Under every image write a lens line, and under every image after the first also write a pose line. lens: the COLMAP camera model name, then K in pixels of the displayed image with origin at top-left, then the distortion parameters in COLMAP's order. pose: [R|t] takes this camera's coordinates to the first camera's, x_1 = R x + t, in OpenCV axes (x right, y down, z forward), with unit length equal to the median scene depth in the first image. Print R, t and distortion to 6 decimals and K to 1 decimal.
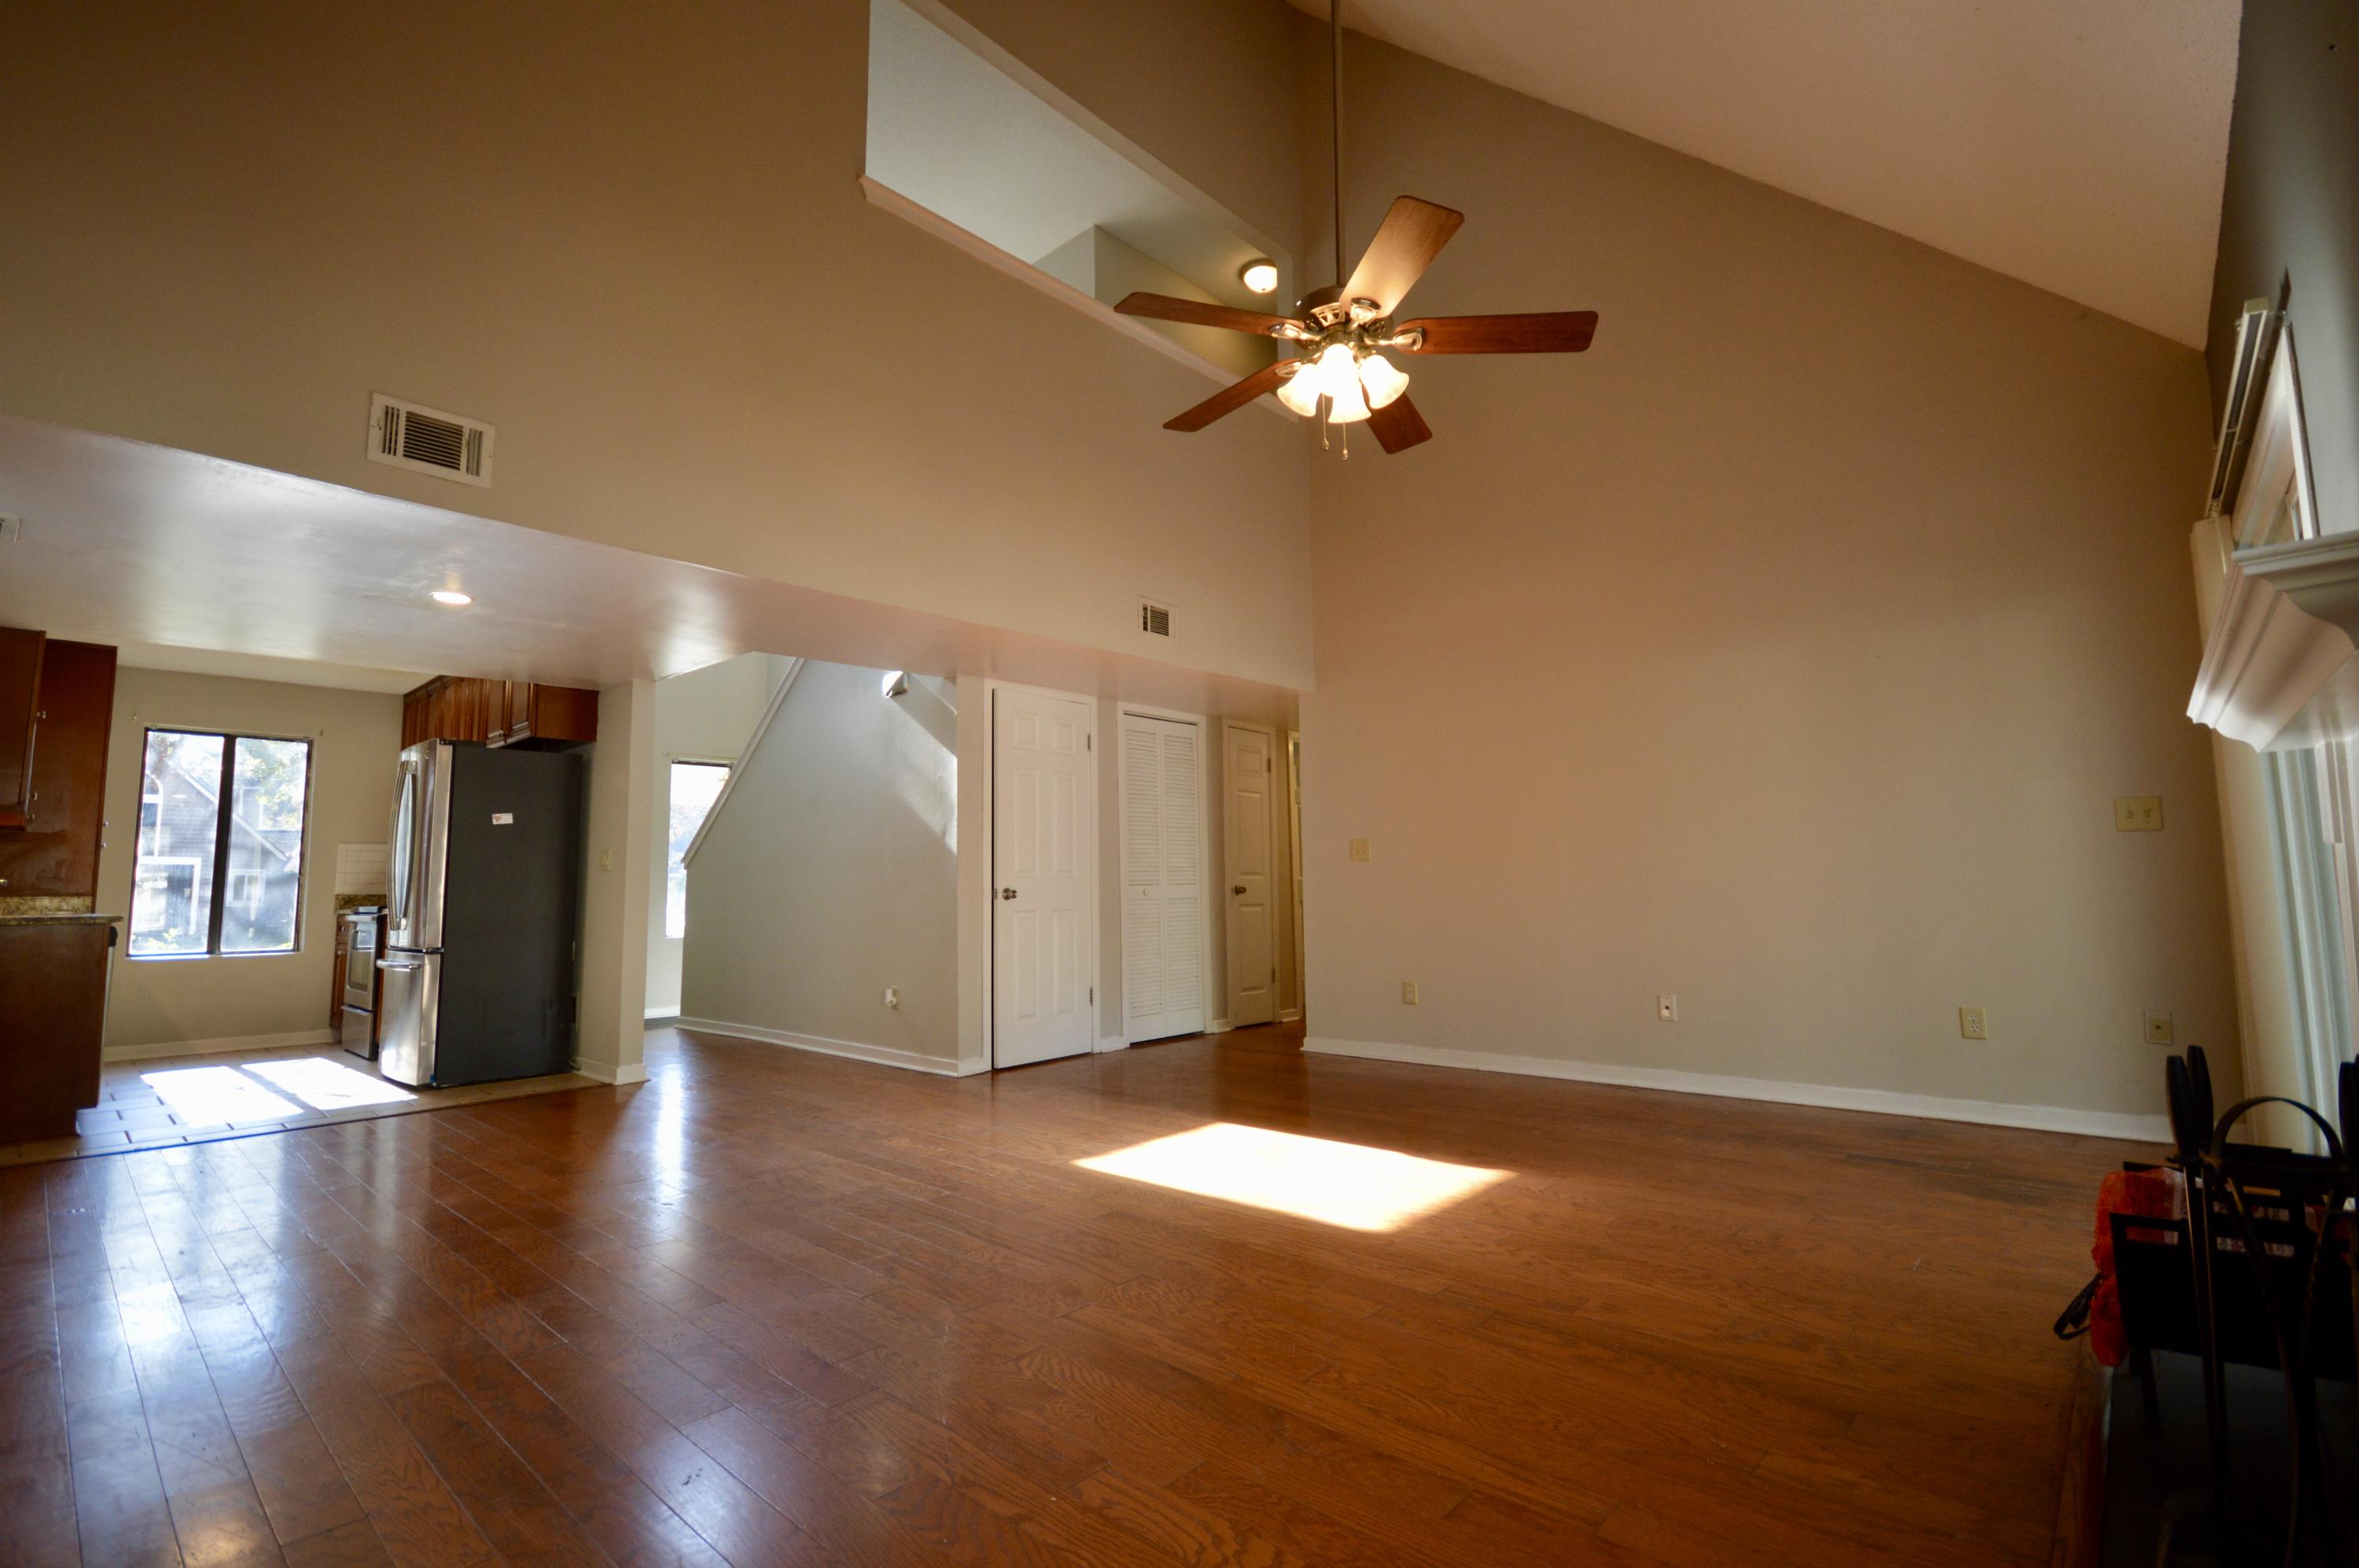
lens RADIAL K [[1049.0, 0, 1179.5], [0, 1049.0, 784.0], [0, 0, 1]] dist [0.000055, 0.000203]
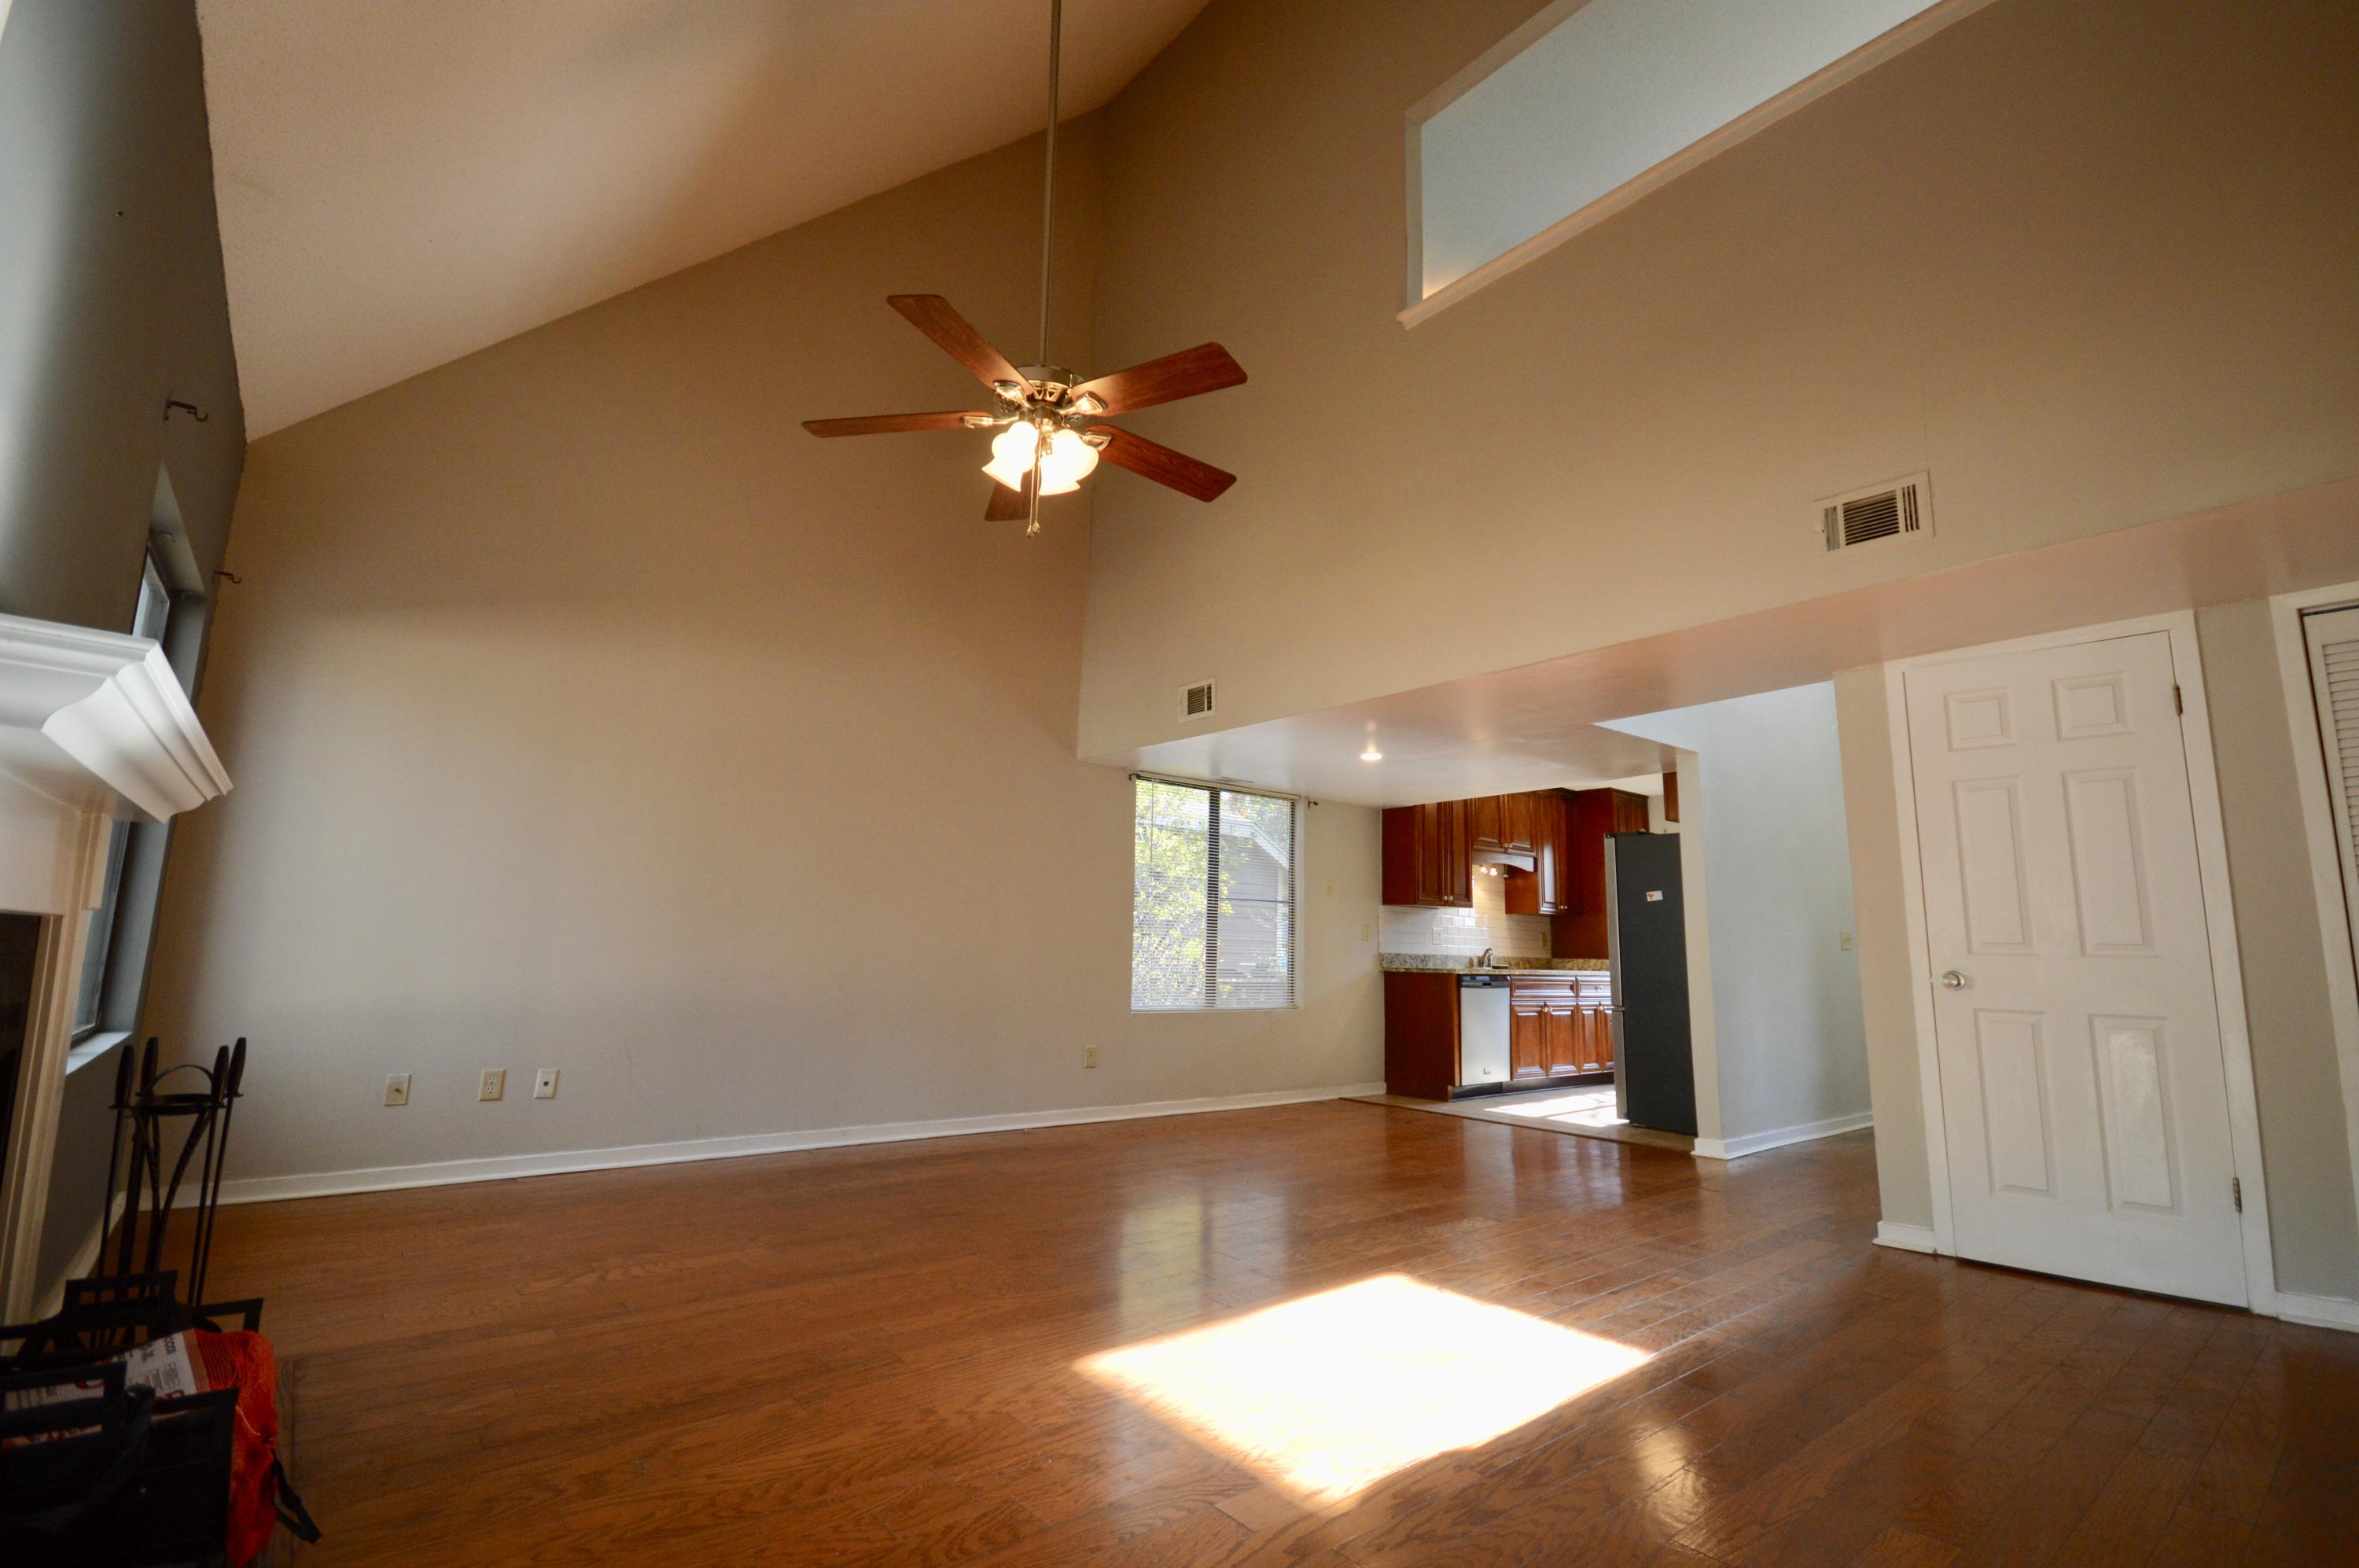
lens RADIAL K [[1070.1, 0, 1179.5], [0, 1070.1, 784.0], [0, 0, 1]] dist [-0.009621, -0.000001]
pose [[-0.152419, -0.142495, -0.977990, 1.160725], [0.076855, 0.984846, -0.155472, 0.106801], [0.985323, -0.098860, -0.139157, 1.314922]]
